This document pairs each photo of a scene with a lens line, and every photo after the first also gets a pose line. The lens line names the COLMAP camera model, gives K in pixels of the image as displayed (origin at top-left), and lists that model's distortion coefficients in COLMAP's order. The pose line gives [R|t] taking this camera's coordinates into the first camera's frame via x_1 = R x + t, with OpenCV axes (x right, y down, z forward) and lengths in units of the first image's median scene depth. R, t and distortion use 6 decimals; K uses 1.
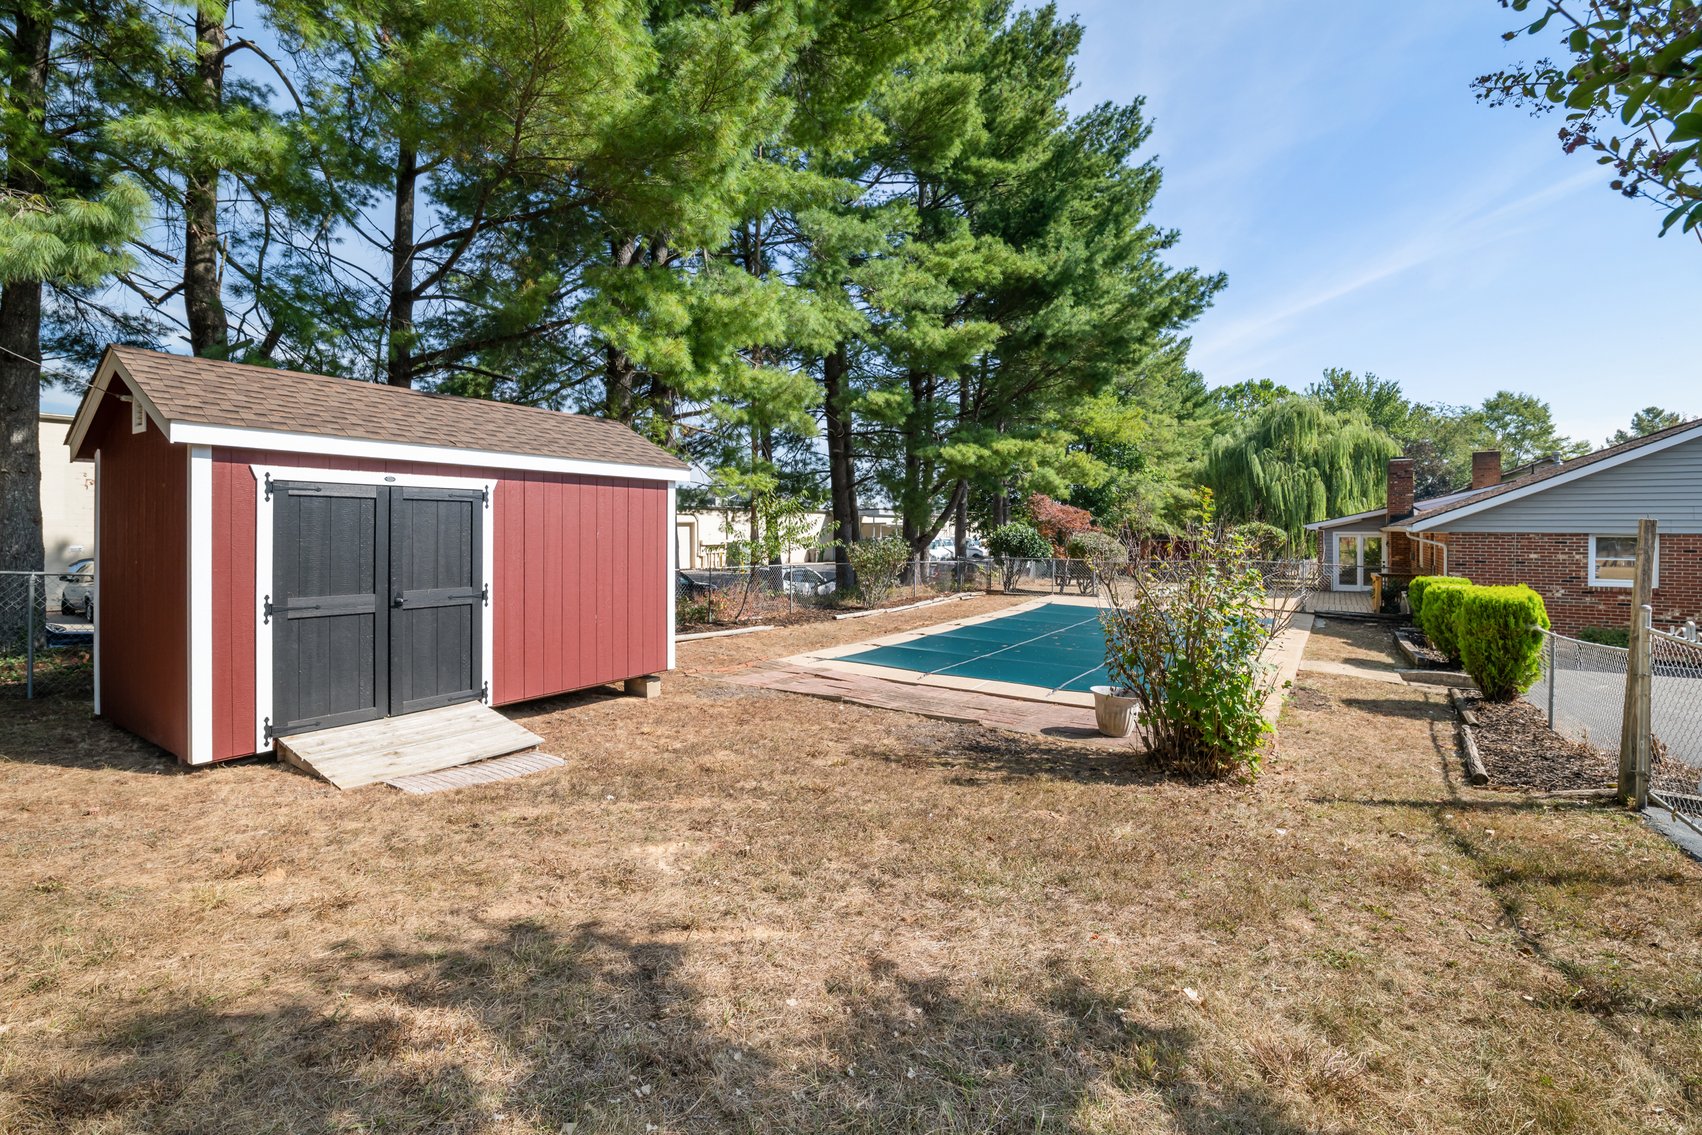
lens RADIAL K [[751.9, 0, 848.3], [0, 751.9, 536.3], [0, 0, 1]] dist [-0.000024, 0.000019]
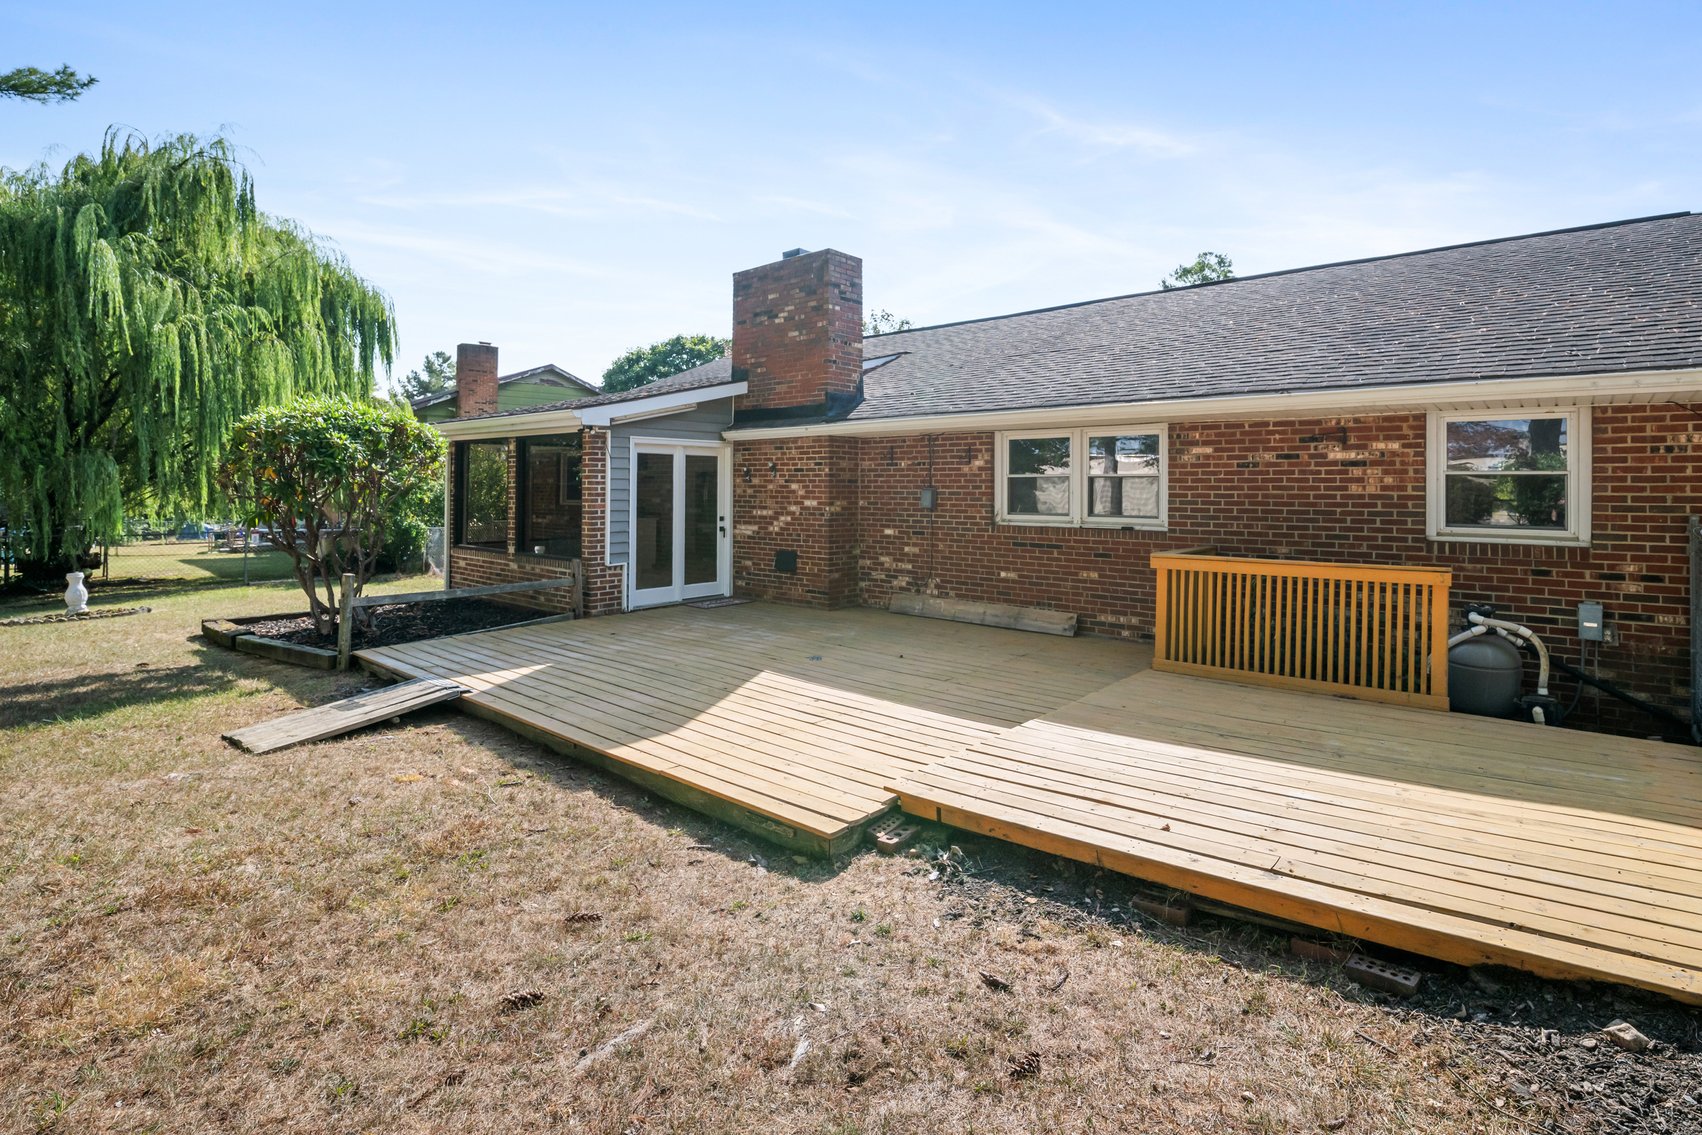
lens RADIAL K [[822.1, 0, 851.3], [0, 822.1, 499.0], [0, 0, 1]] dist [0.000165, -0.000039]
pose [[0.158593, -0.012582, 0.987264, 0.208741], [0.005473, 0.999915, 0.011864, 0.013122], [-0.987329, 0.003522, 0.158649, 0.586982]]
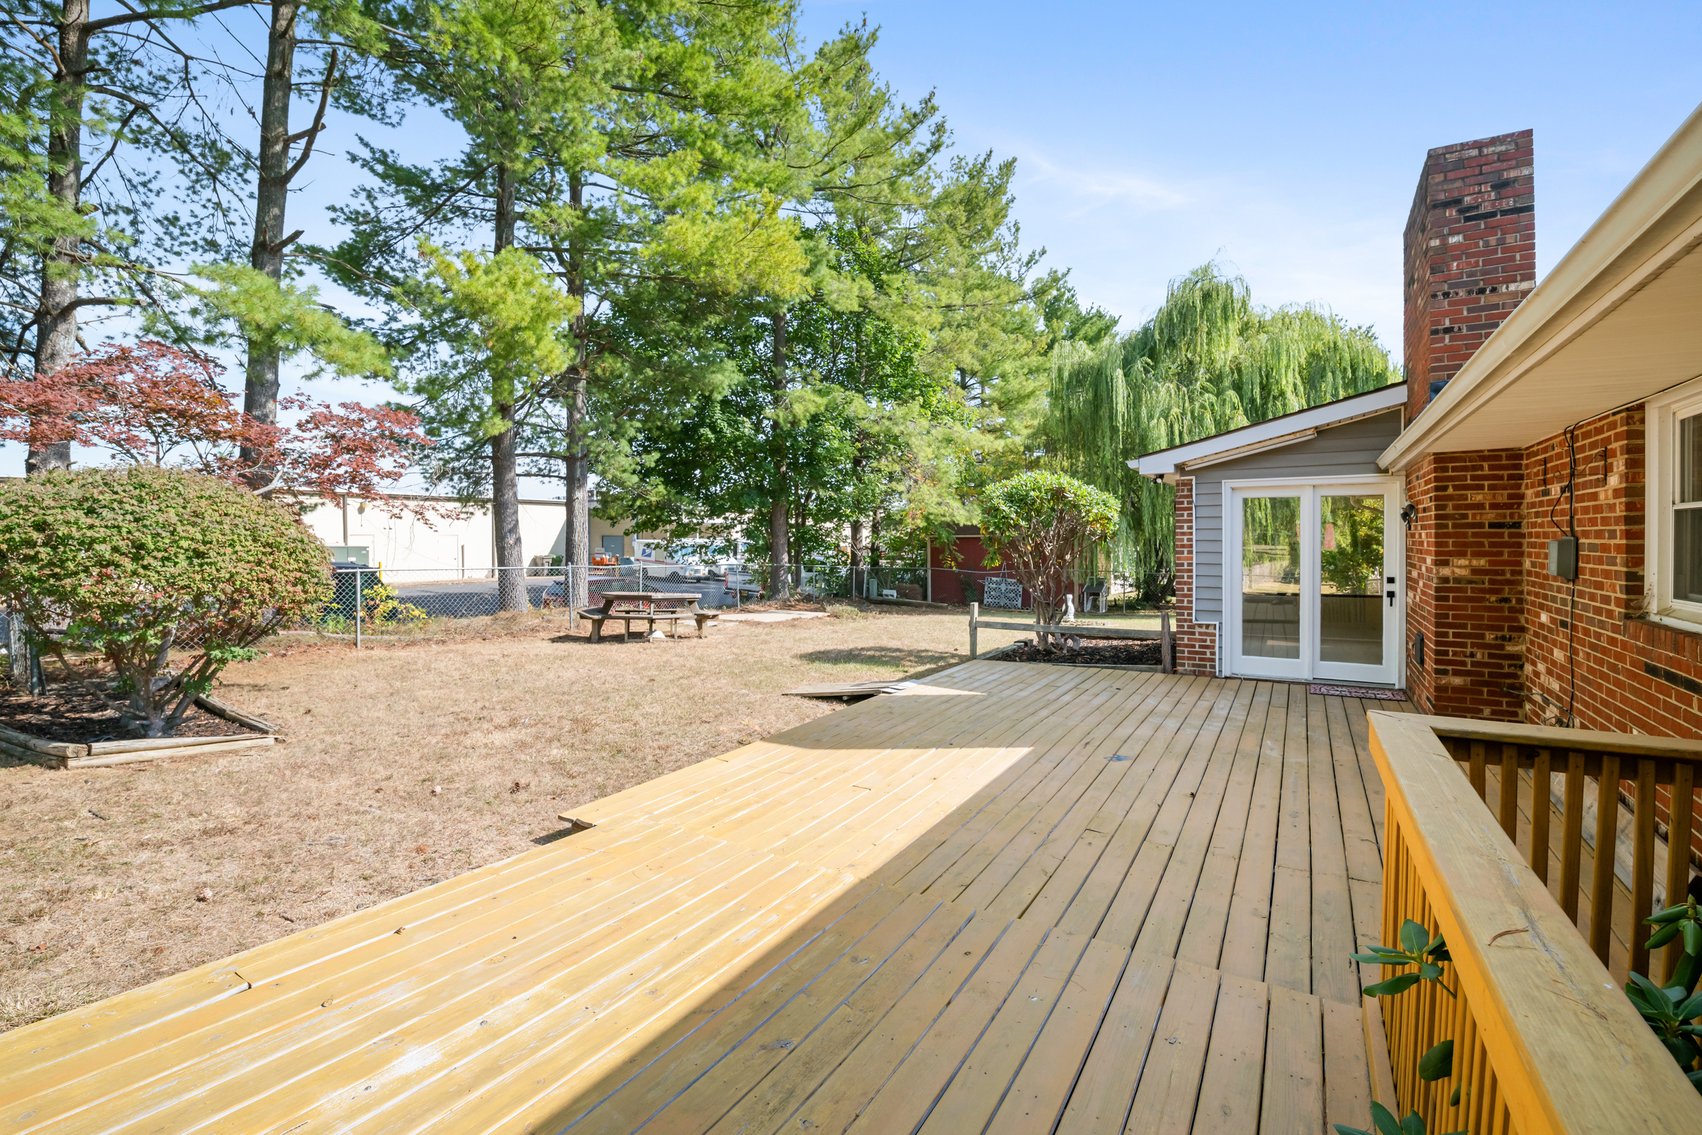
lens RADIAL K [[717.0, 0, 856.7], [0, 717.0, 549.8], [0, 0, 1]] dist [-0.001445, -0.000215]
pose [[0.999850, -0.006017, 0.016268, 0.345248], [0.005926, 0.999967, 0.005645, 0.013703], [-0.016301, -0.005548, 0.999852, 0.498734]]
